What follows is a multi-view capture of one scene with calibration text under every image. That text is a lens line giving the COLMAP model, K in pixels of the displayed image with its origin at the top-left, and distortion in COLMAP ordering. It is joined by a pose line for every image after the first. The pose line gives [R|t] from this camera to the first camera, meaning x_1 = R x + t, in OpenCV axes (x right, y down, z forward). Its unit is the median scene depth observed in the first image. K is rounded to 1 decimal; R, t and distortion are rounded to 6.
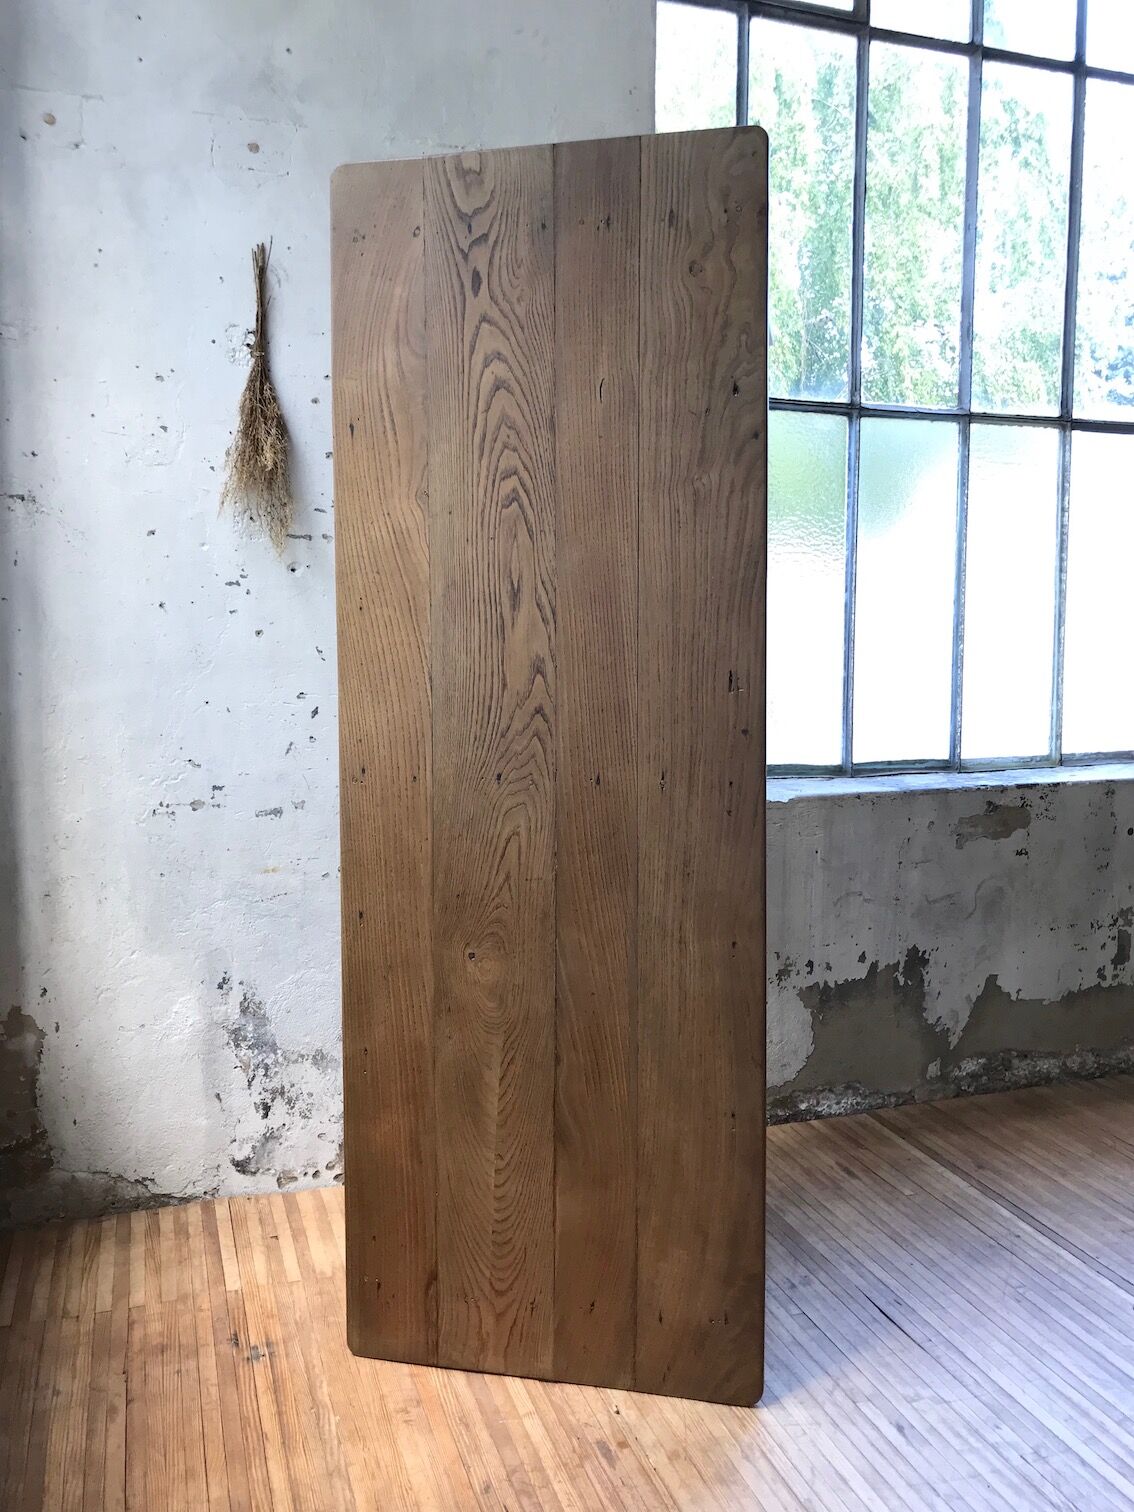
lens RADIAL K [[1234.0, 0, 571.6], [0, 1234.0, 749.8], [0, 0, 1]] dist [0.031459, -0.060590]
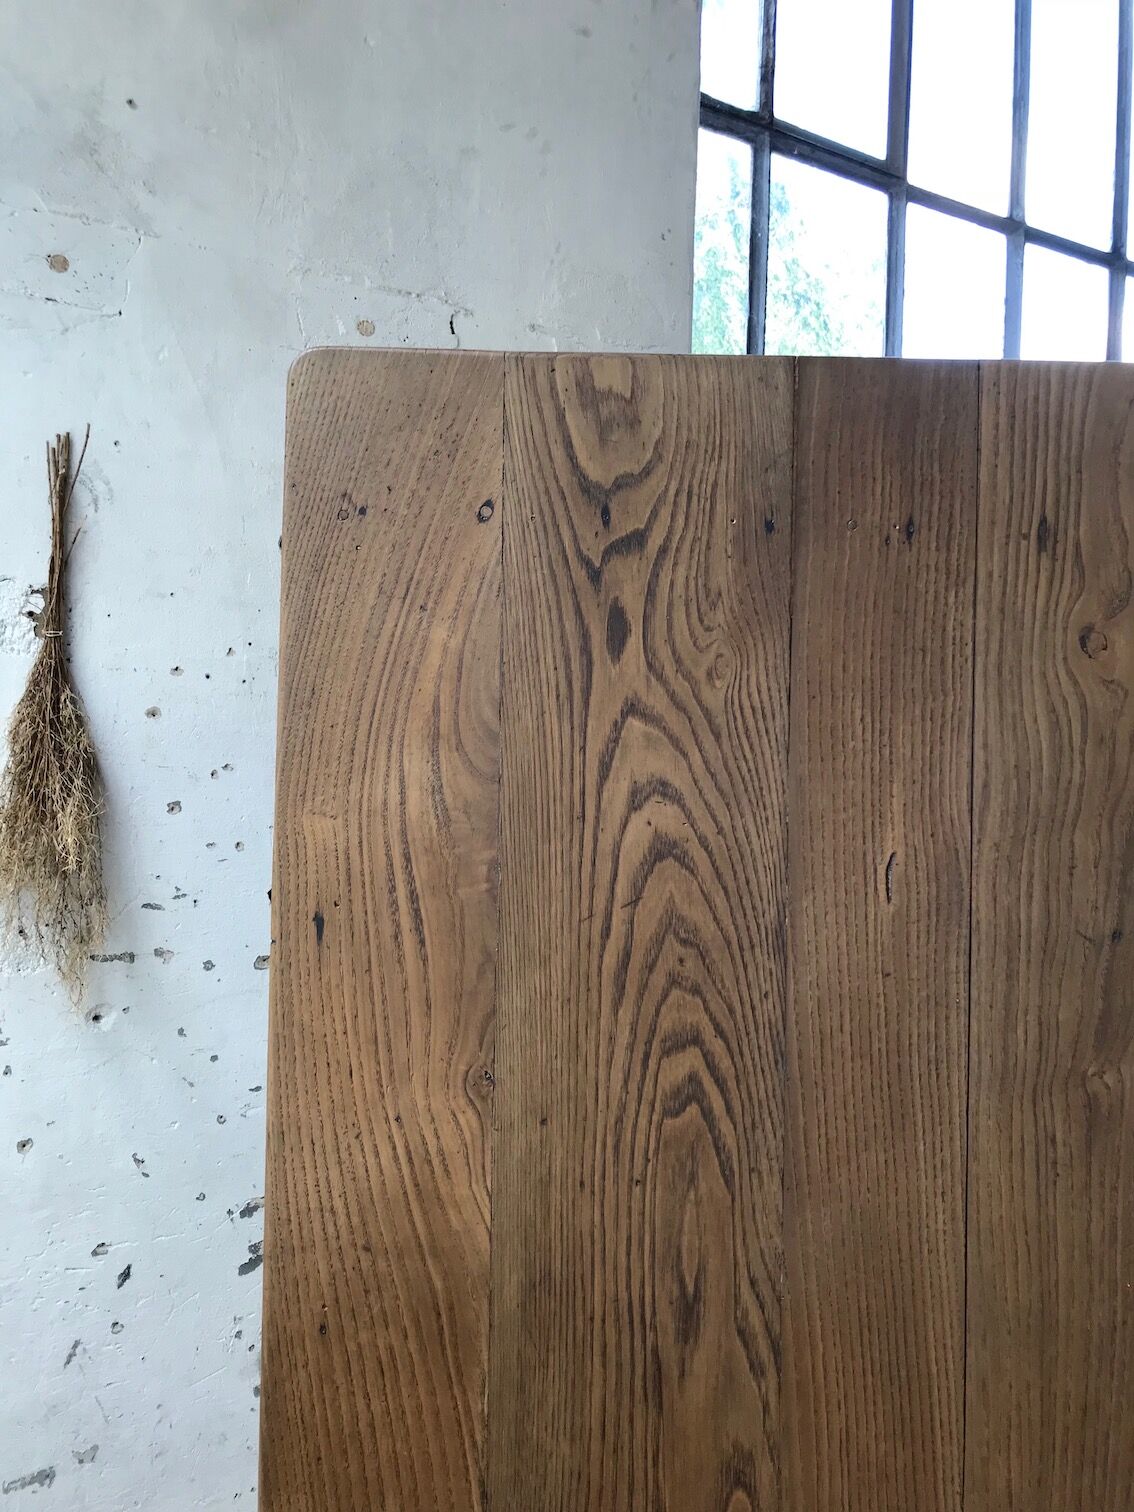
lens RADIAL K [[1241.7, 0, 576.8], [0, 1241.7, 743.8], [0, 0, 1]] dist [0.043159, -0.071276]
pose [[0.975361, 0.023130, 0.219398, -0.148928], [-0.004087, 0.996213, -0.086853, -0.227710], [-0.220576, 0.083816, 0.971762, 0.429131]]
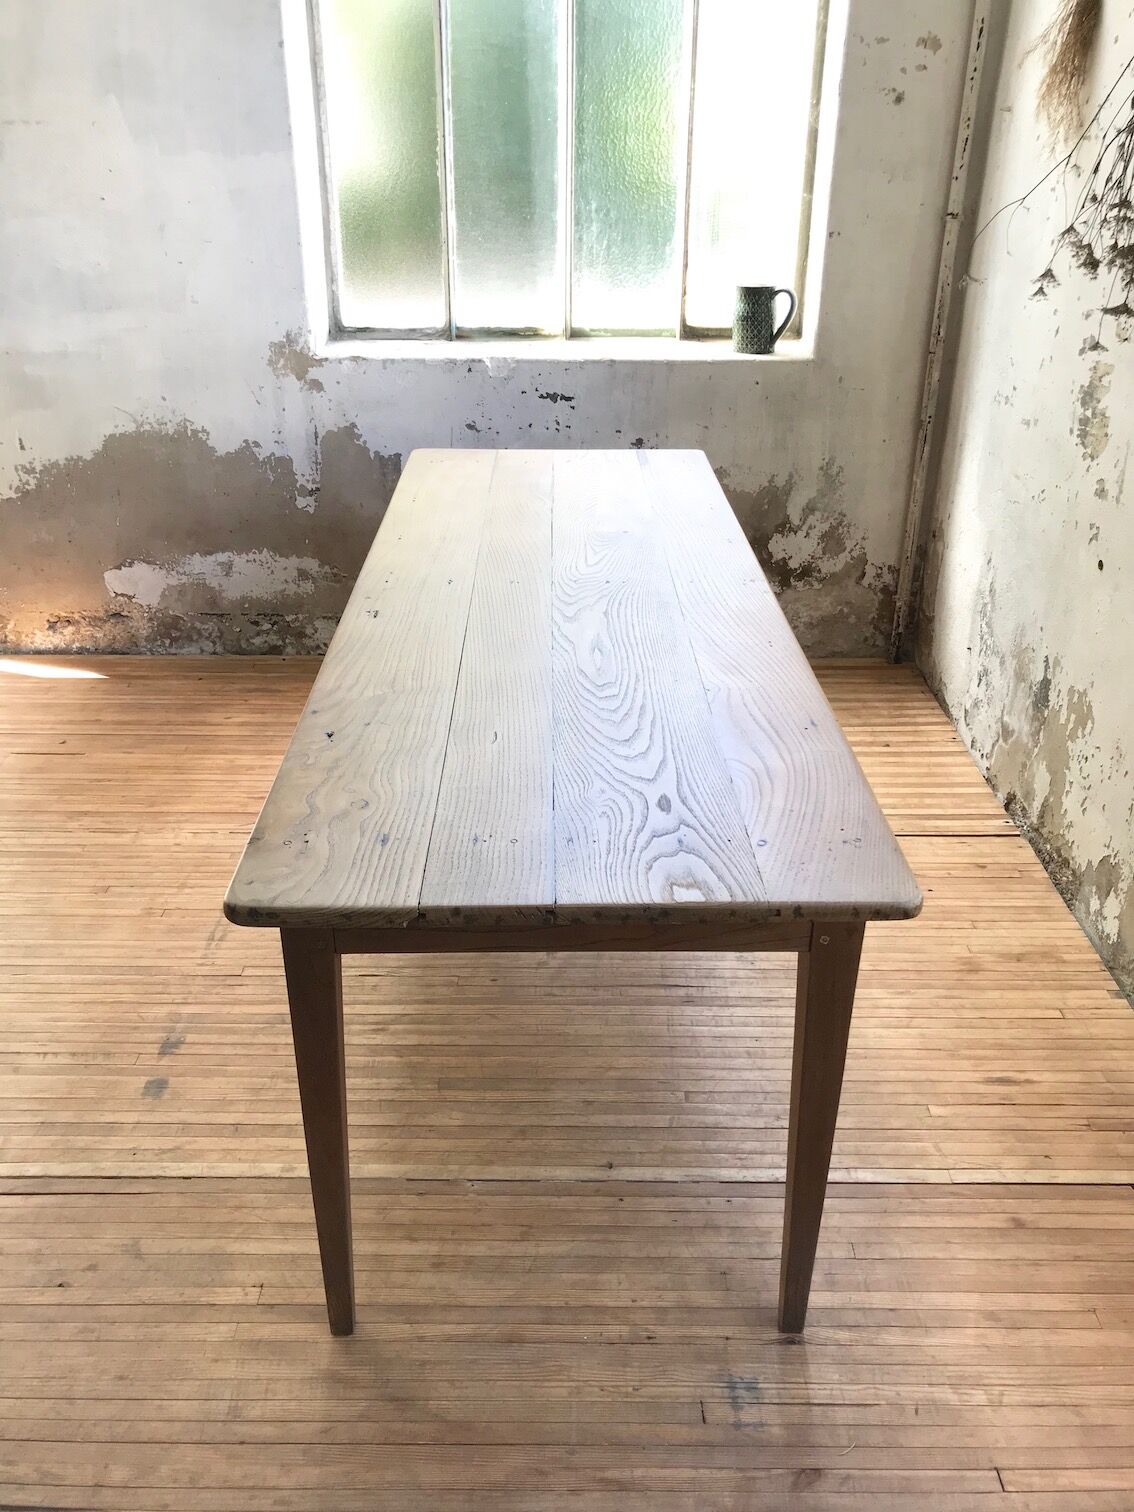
lens RADIAL K [[1261.1, 0, 585.5], [0, 1261.1, 743.9], [0, 0, 1]] dist [0.086124, -0.130201]
pose [[-0.310157, 0.410135, -0.857667, 0.989103], [-0.102752, 0.882410, 0.459125, -0.180957], [0.945116, 0.230528, -0.231543, 1.011318]]
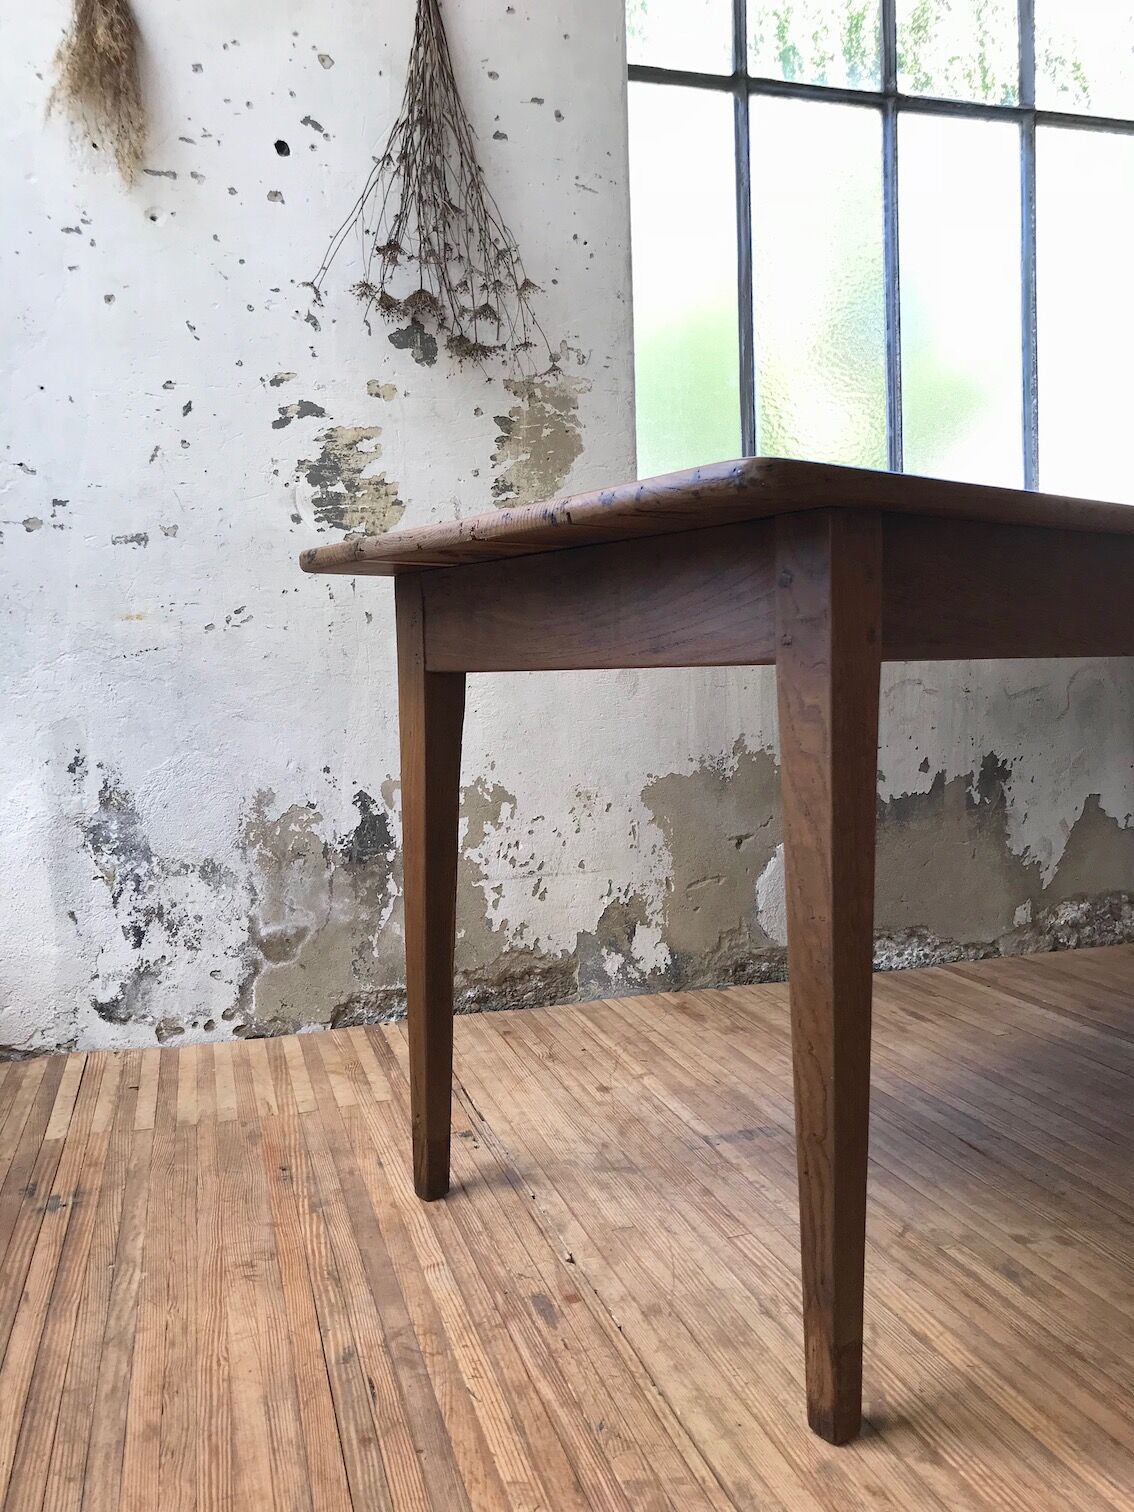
lens RADIAL K [[1241.7, 0, 576.8], [0, 1241.7, 743.8], [0, 0, 1]] dist [0.043159, -0.071276]
pose [[0.998871, -0.030547, -0.036395, 0.056820], [0.029172, 0.998861, -0.037747, 0.225526], [0.037506, 0.036643, 0.998624, 0.261080]]
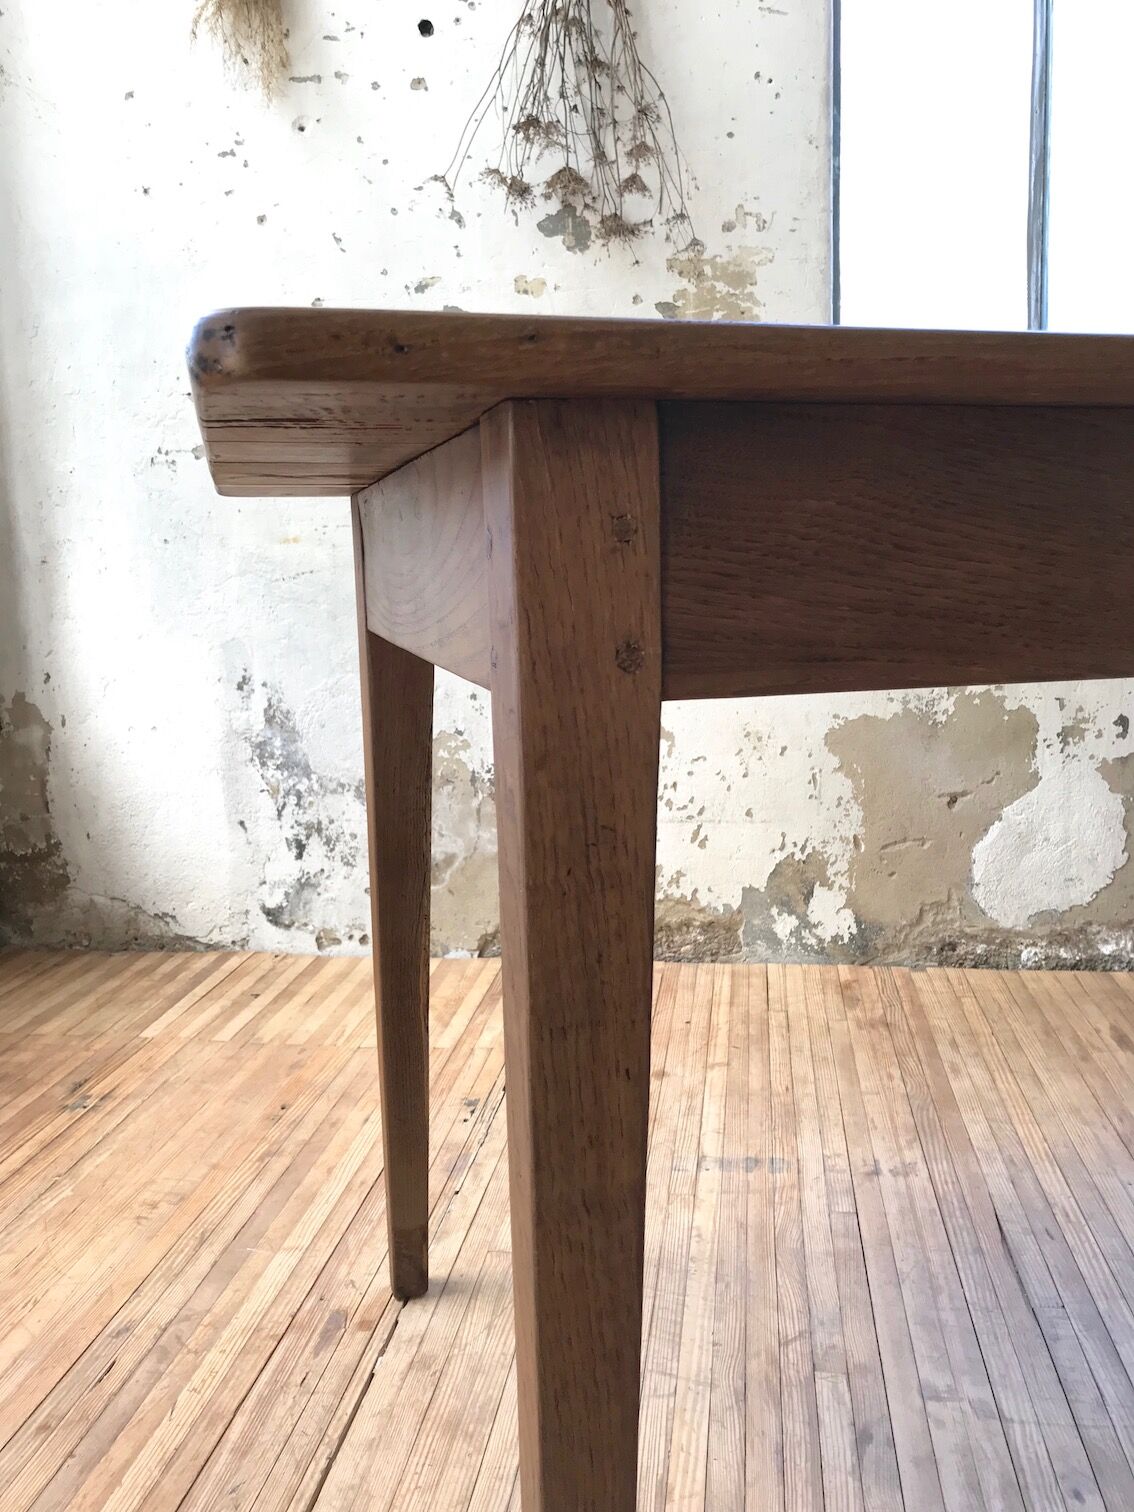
lens RADIAL K [[1253.0, 0, 571.8], [0, 1253.0, 741.1], [0, 0, 1]] dist [0.049867, -0.074928]
pose [[0.889288, 0.034568, -0.456039, 0.293506], [-0.010335, 0.998404, 0.055528, 0.188733], [0.457230, -0.044667, 0.888226, 0.396007]]
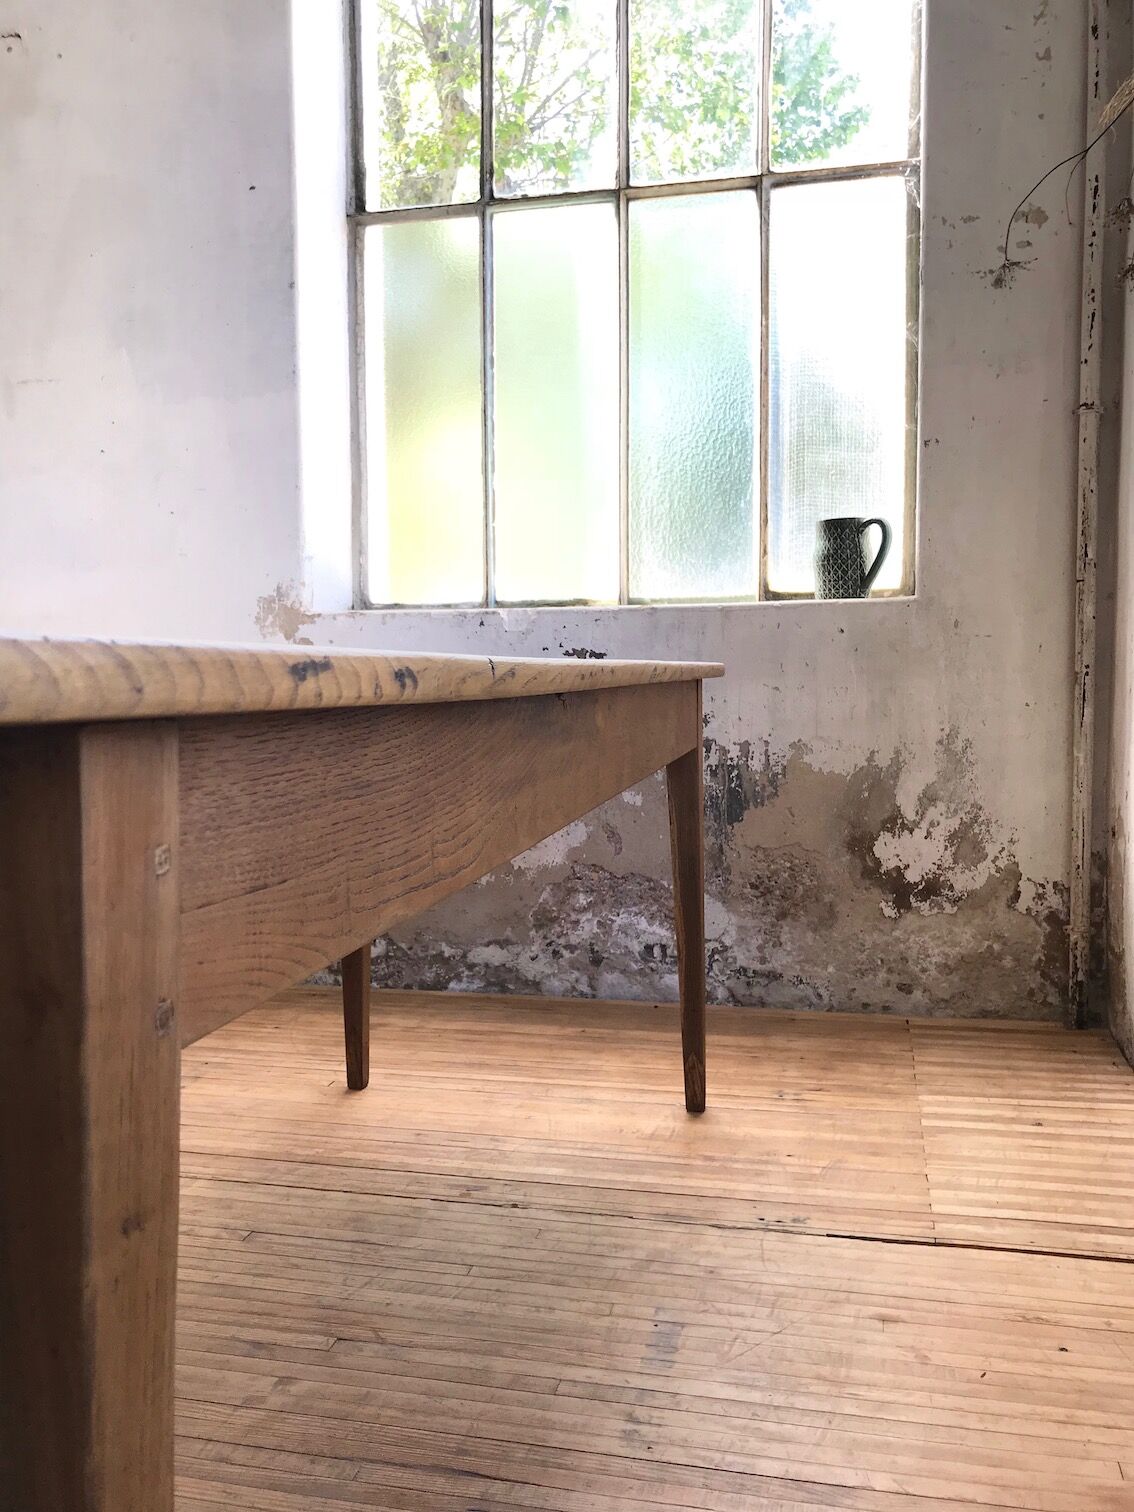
lens RADIAL K [[1234.2, 0, 567.0], [0, 1234.2, 756.0], [0, 0, 1]] dist [0.041539, -0.130730]
pose [[-0.528529, 0.058833, -0.846874, 0.577110], [-0.074448, 0.990540, 0.115276, 0.091817], [0.845645, 0.123975, -0.519149, 1.130297]]
